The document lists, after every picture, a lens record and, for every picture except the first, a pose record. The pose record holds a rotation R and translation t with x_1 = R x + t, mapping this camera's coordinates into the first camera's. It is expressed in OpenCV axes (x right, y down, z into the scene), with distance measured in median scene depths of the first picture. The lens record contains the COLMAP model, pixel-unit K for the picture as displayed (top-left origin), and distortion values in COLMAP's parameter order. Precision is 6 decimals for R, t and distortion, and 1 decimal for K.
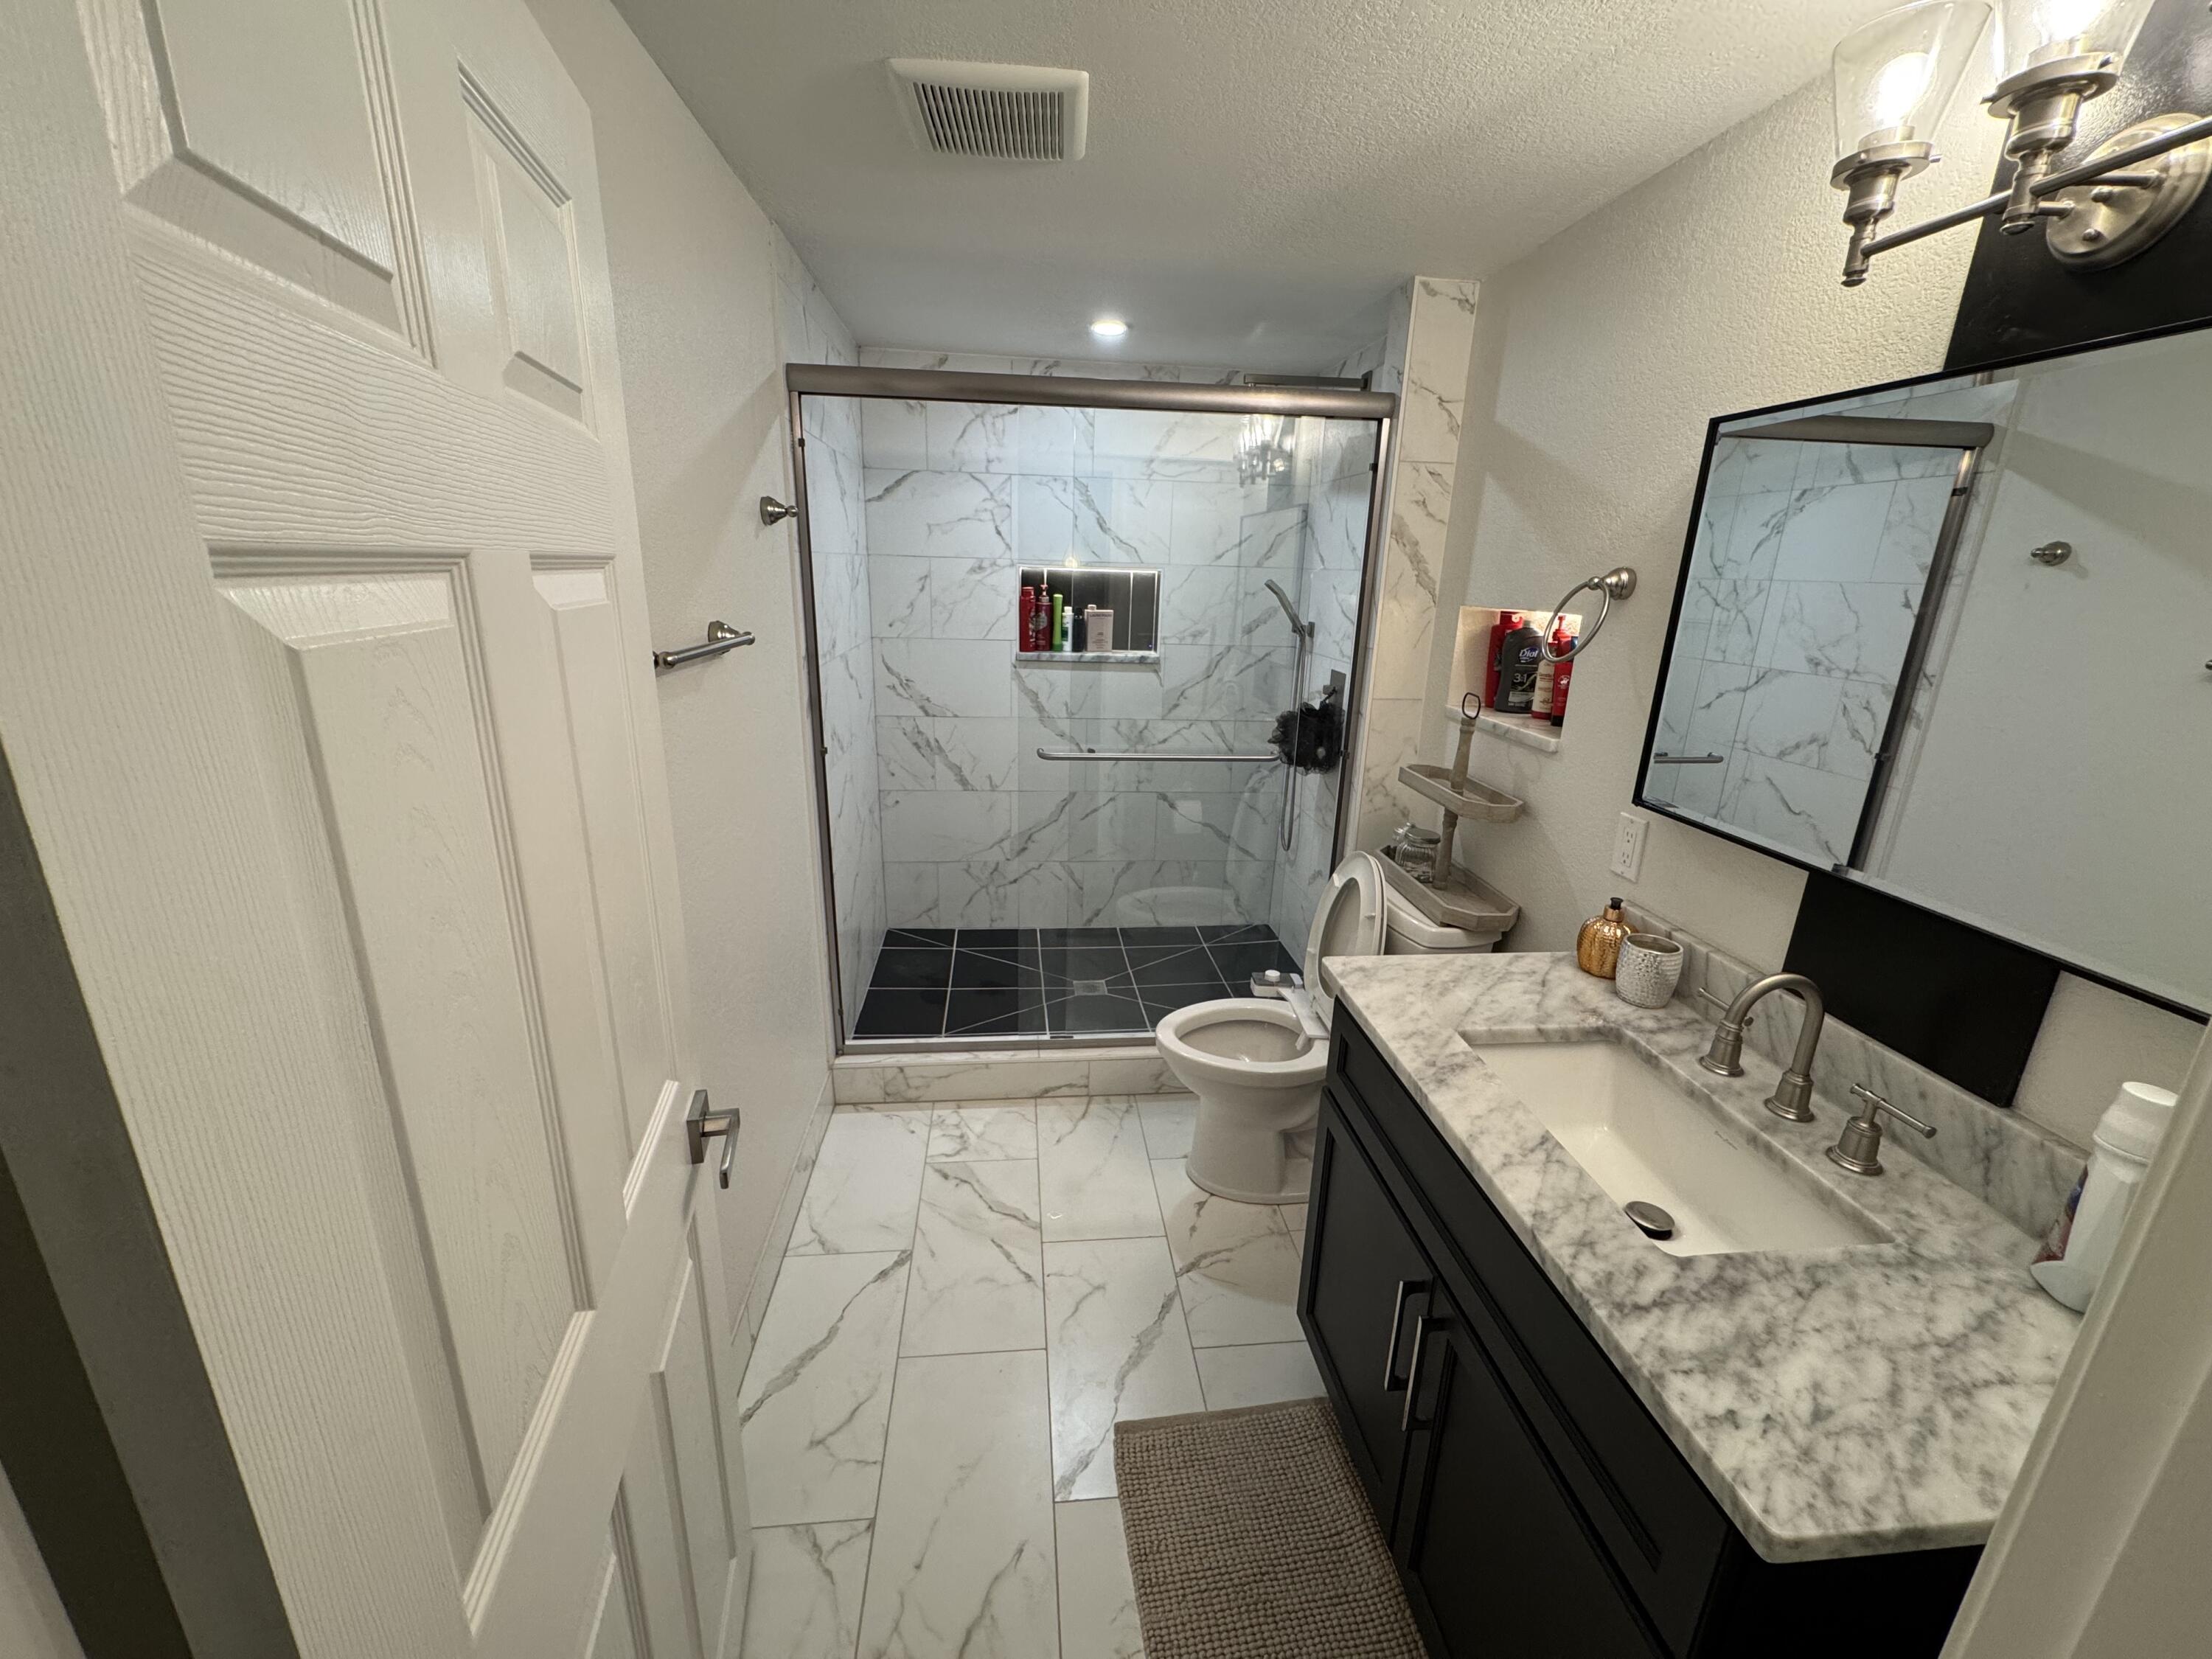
lens RADIAL K [[884.9, 0, 1103.6], [0, 884.9, 824.5], [0, 0, 1]] dist [-0.003077, -0.000373]
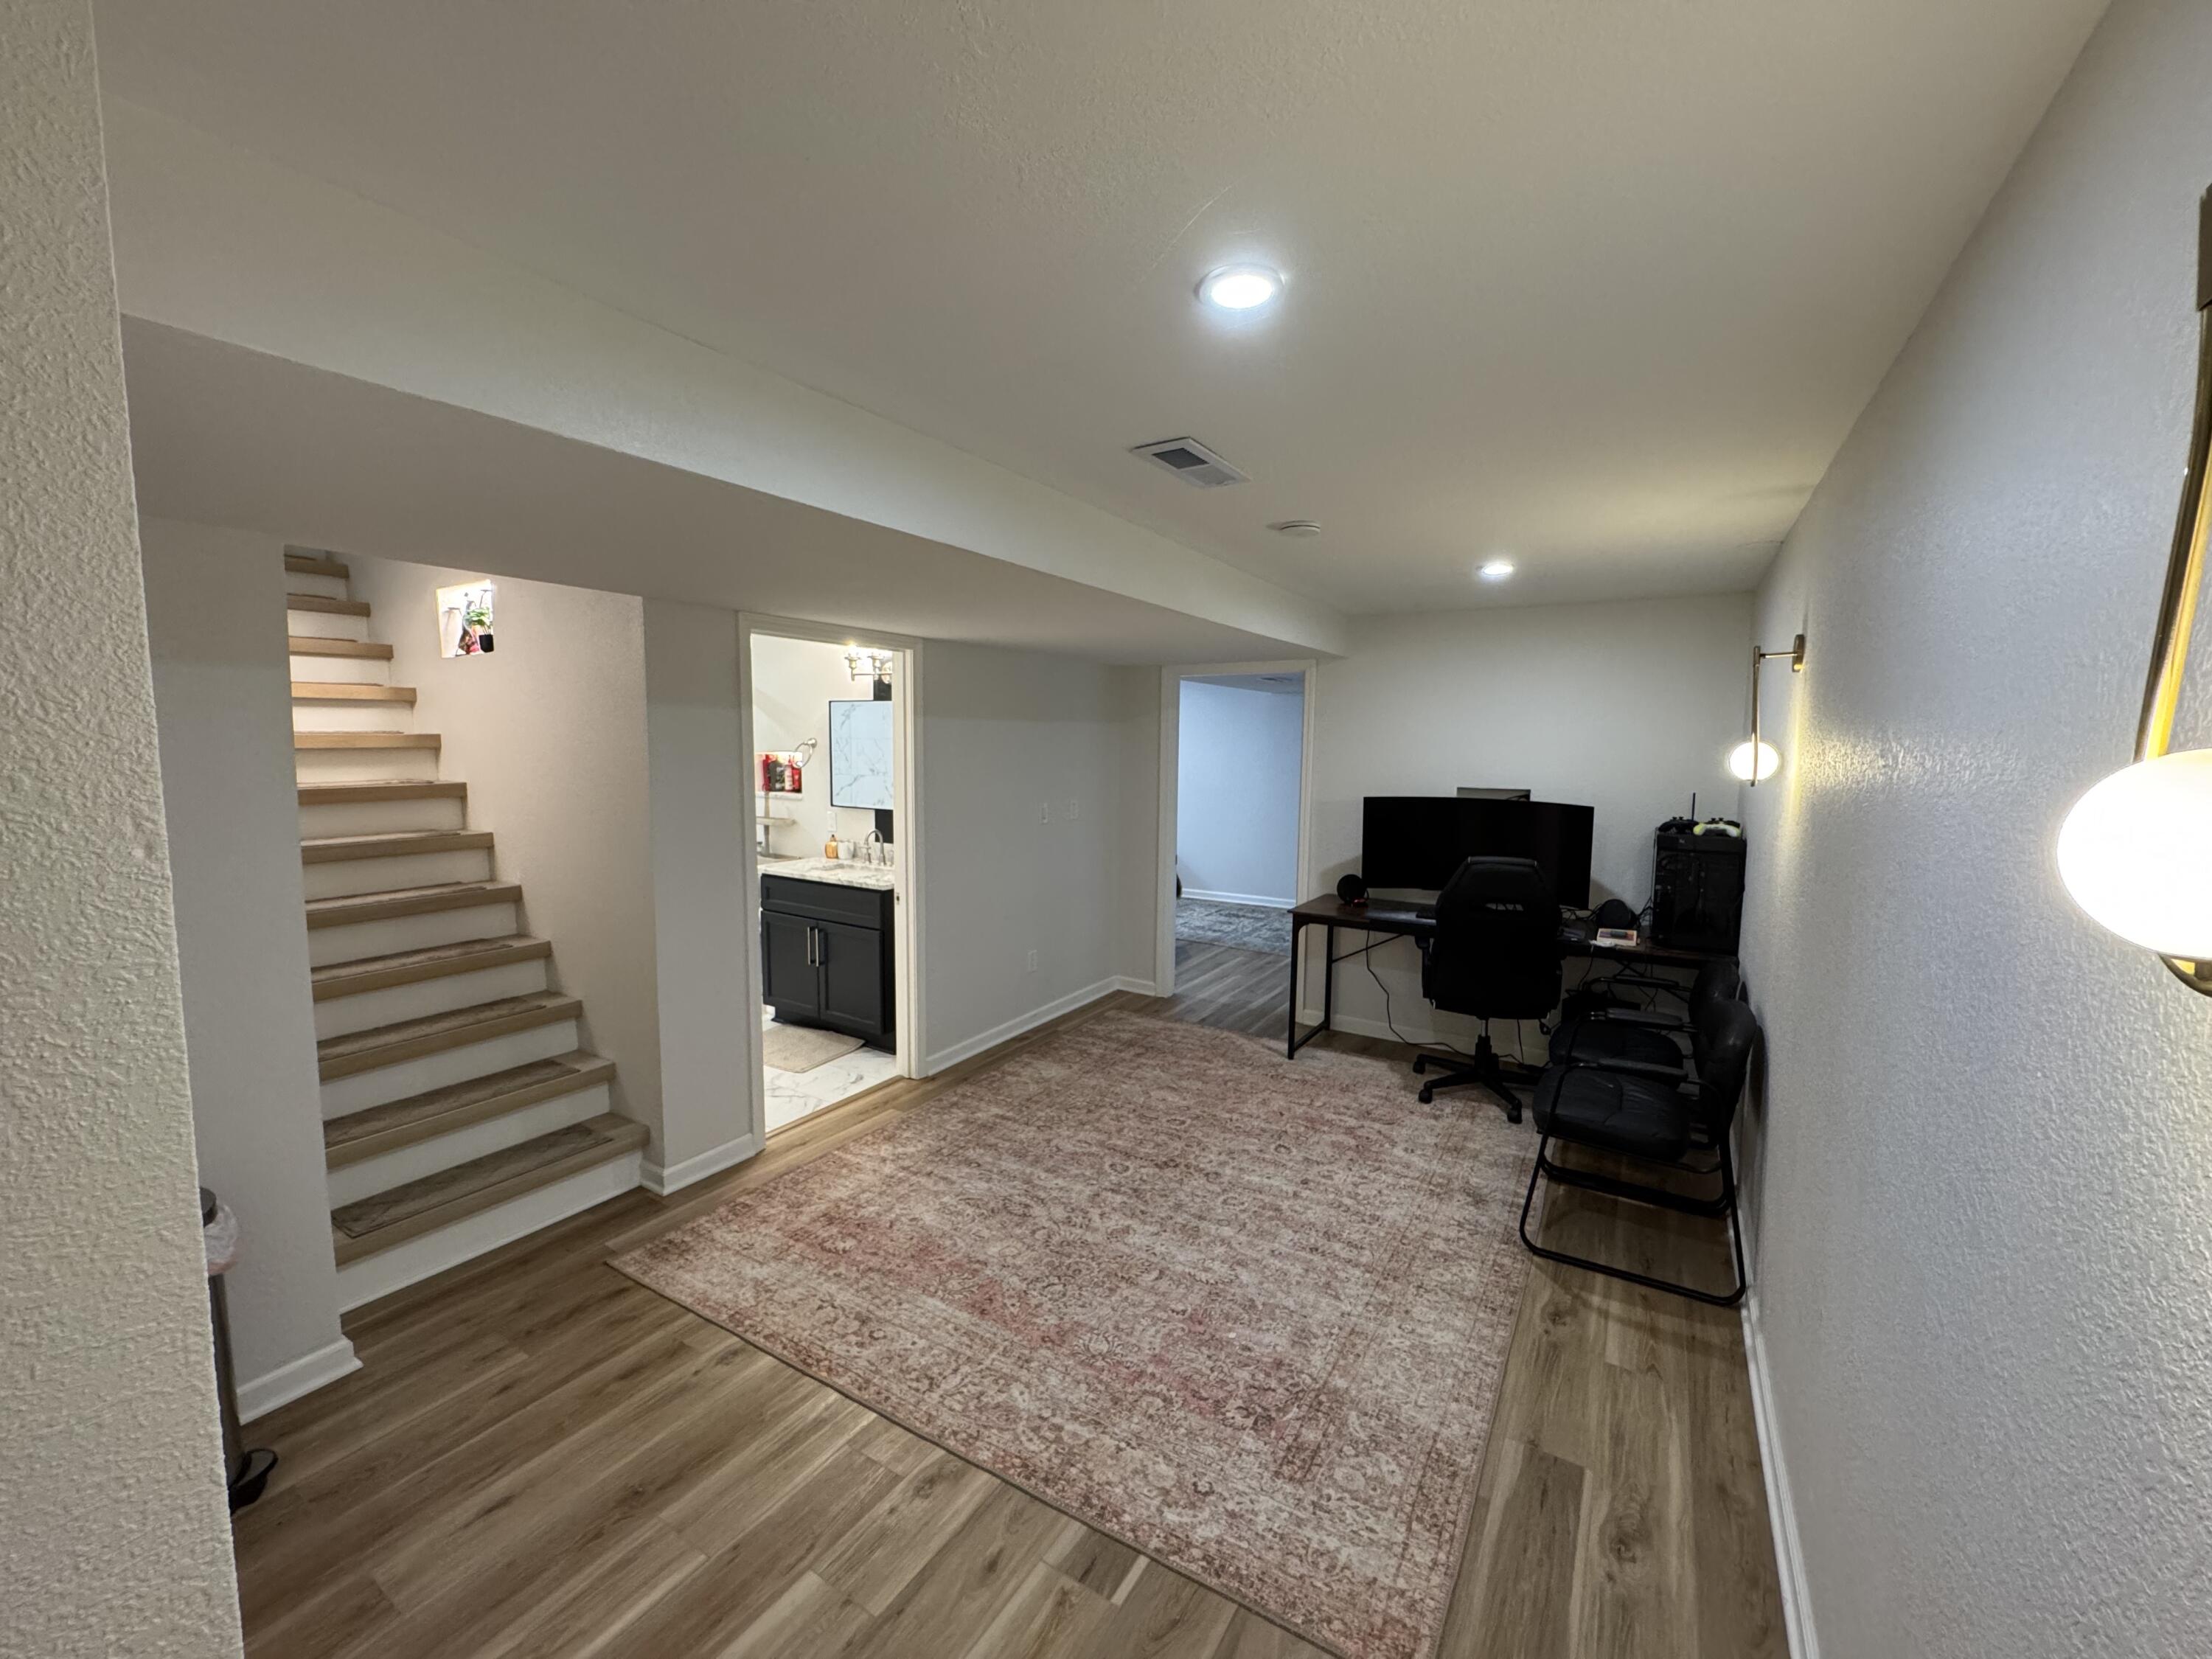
lens RADIAL K [[884.9, 0, 1103.6], [0, 884.9, 824.5], [0, 0, 1]] dist [-0.003077, -0.000373]
pose [[0.613487, -0.096240, 0.783819, -1.049965], [0.231401, 0.970887, -0.061907, 0.368166], [-0.755042, 0.219355, 0.617896, -1.375363]]
